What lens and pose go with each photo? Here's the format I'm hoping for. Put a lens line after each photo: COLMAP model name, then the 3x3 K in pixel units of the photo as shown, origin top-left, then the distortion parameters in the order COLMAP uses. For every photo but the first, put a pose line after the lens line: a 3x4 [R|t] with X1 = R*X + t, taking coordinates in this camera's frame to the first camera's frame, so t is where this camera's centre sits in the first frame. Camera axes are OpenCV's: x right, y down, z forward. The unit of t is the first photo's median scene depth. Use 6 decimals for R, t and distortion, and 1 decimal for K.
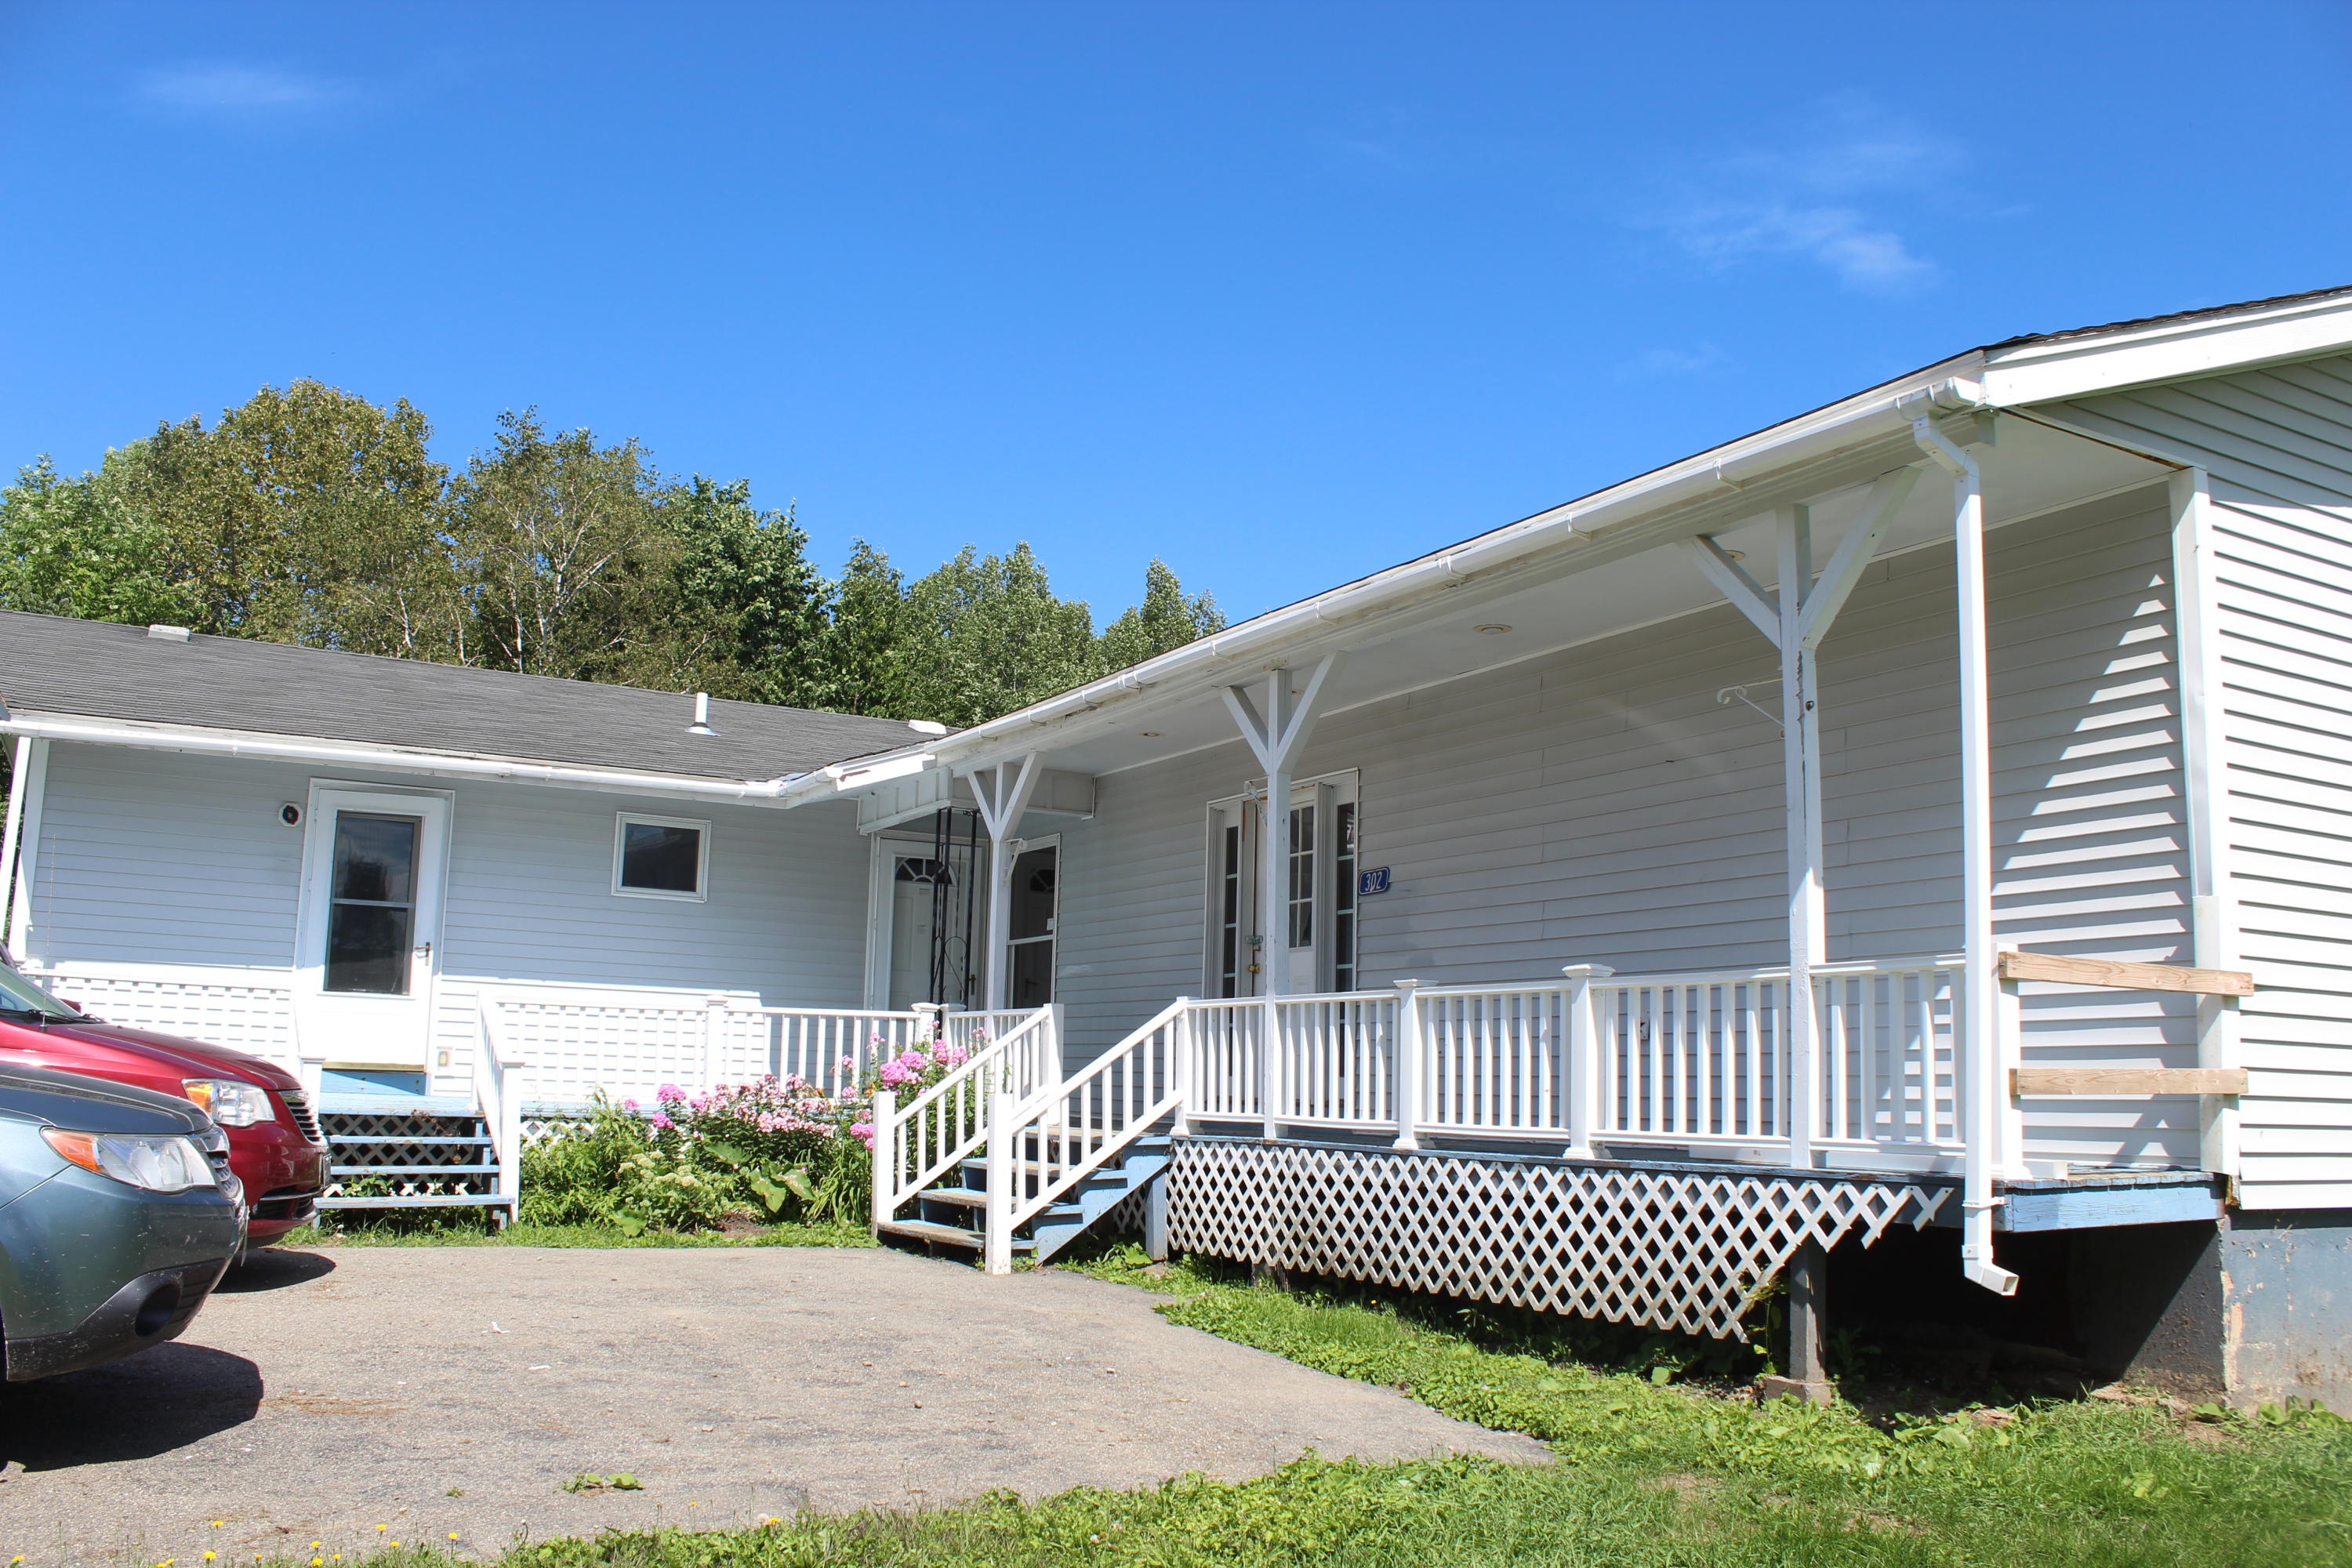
lens RADIAL K [[1957.4, 0, 1186.9], [0, 1957.4, 798.3], [0, 0, 1]] dist [-0.177330, 0.156831]
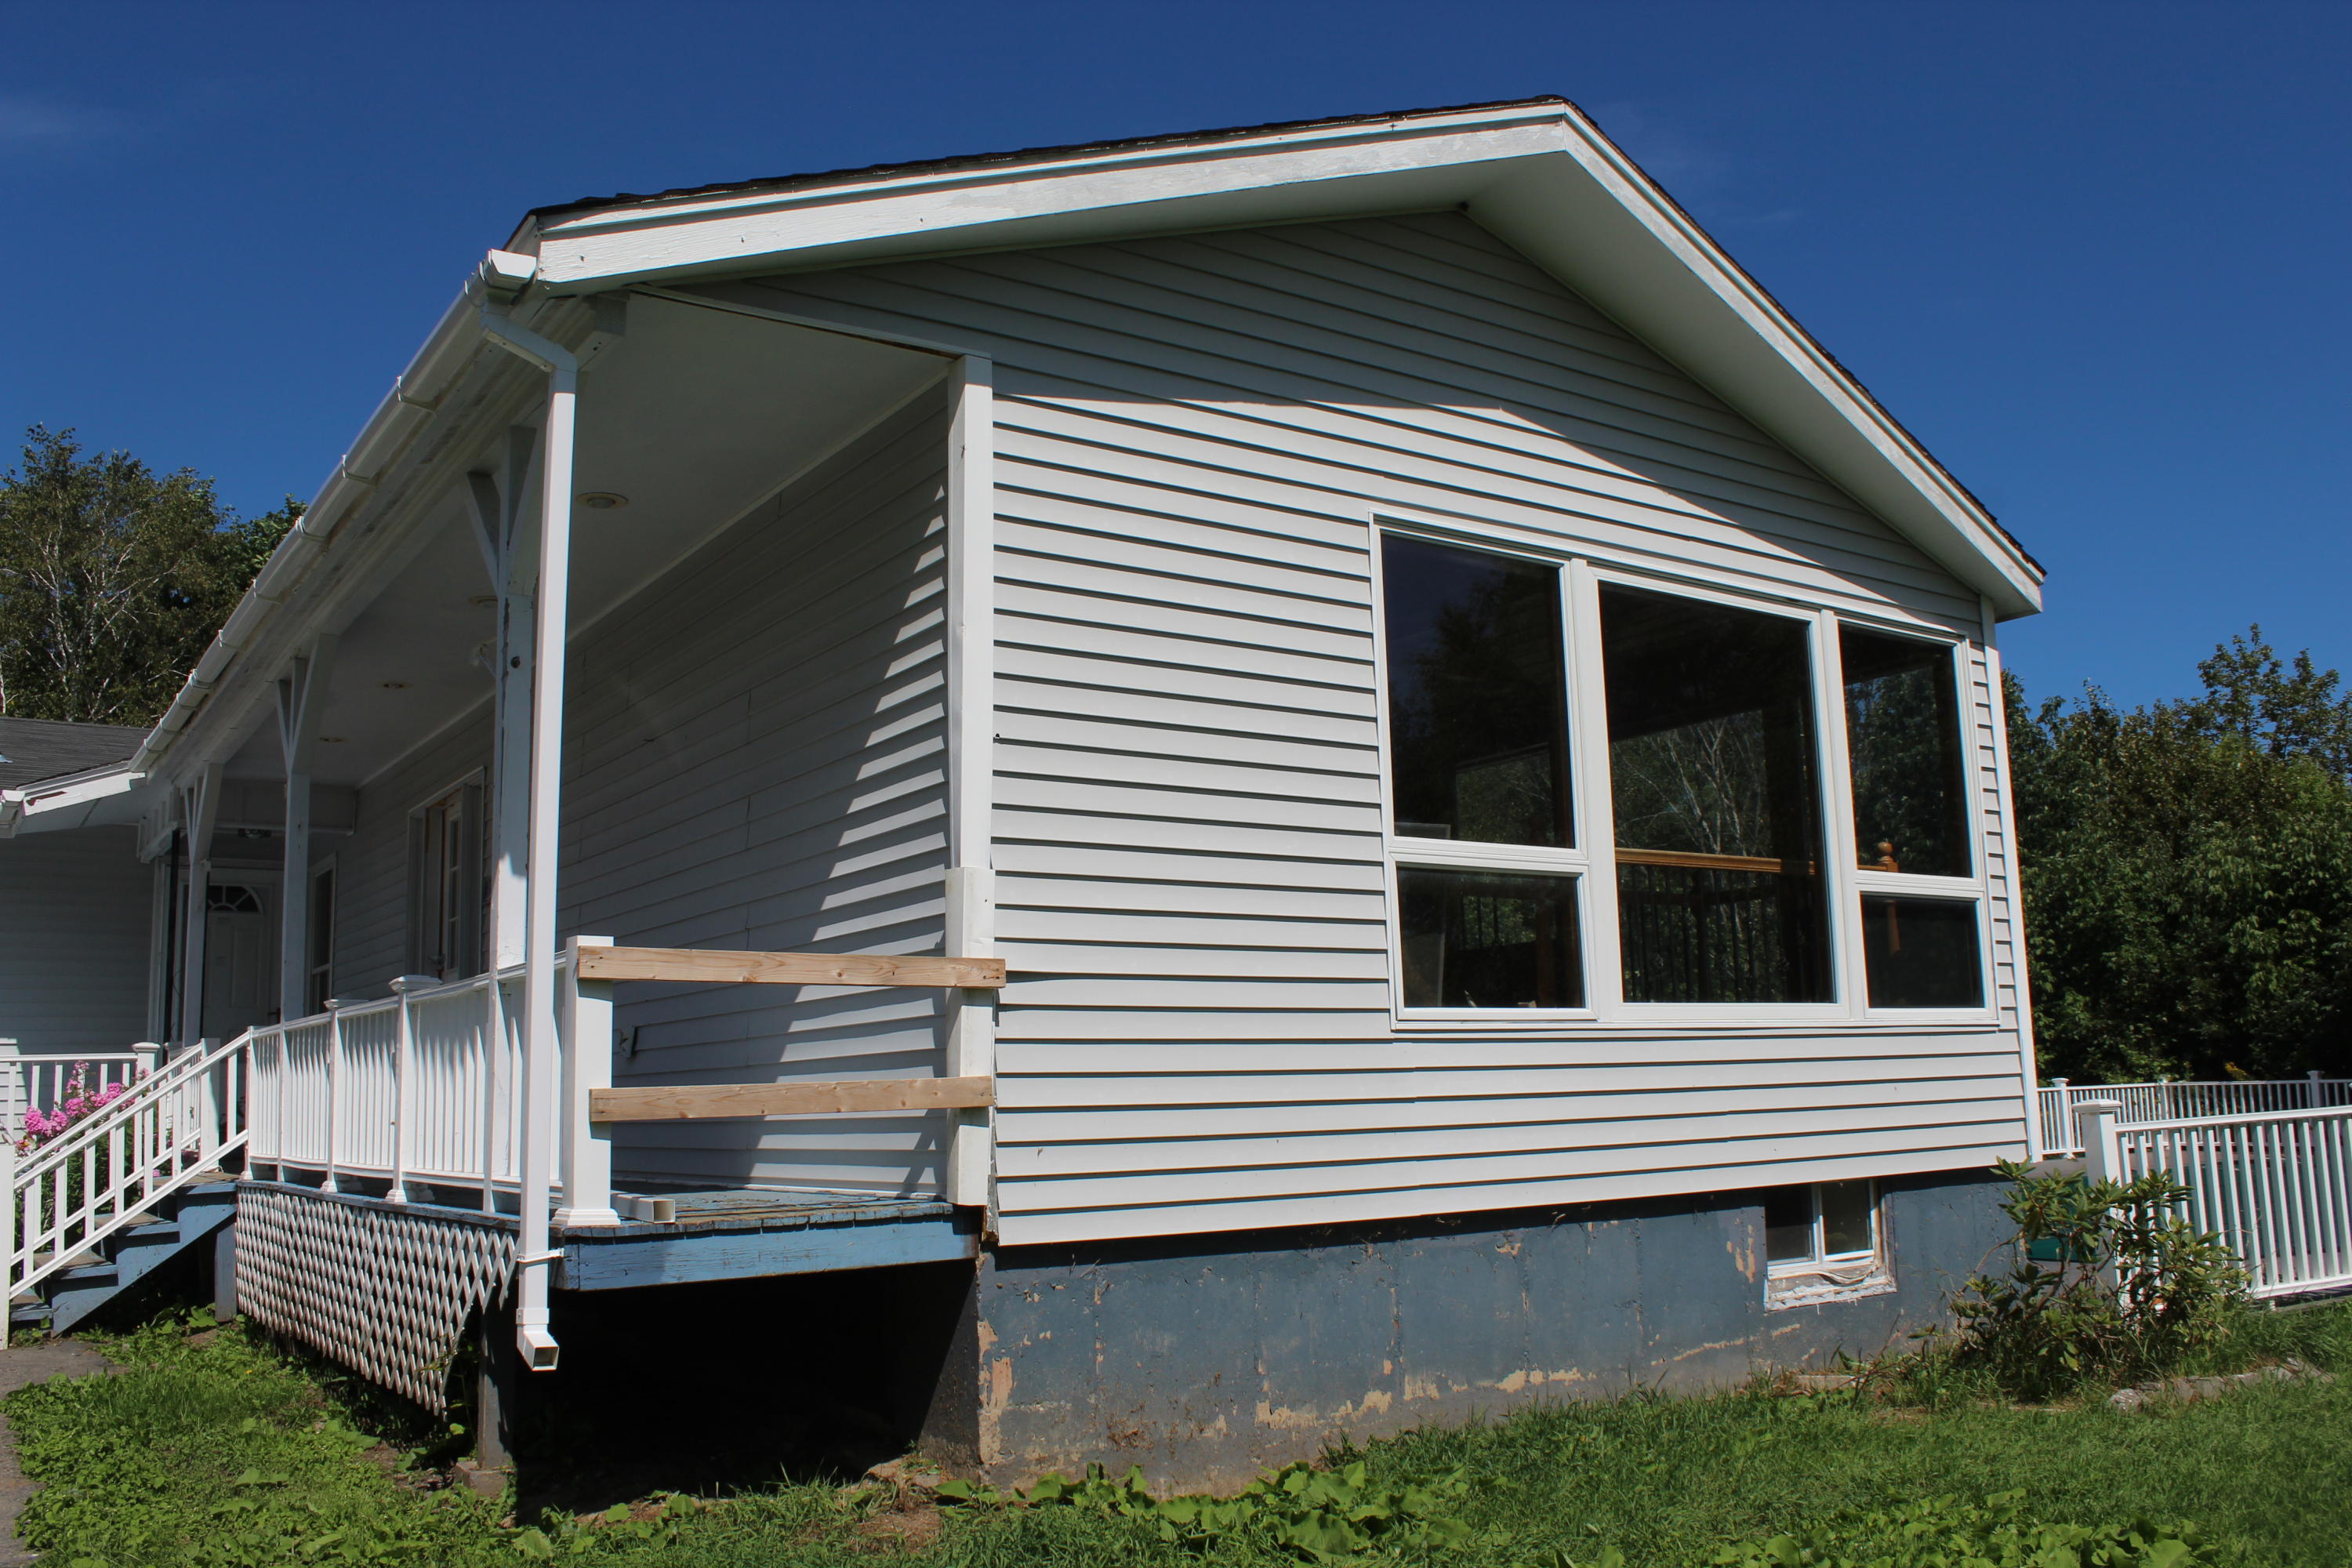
lens RADIAL K [[1957.4, 0, 1186.9], [0, 1957.4, 798.3], [0, 0, 1]] dist [-0.177330, 0.156831]
pose [[0.994042, -0.043503, 0.099939, 0.544985], [0.043989, 0.999028, -0.002664, 0.027514], [-0.099726, 0.007044, 0.994990, 0.136782]]
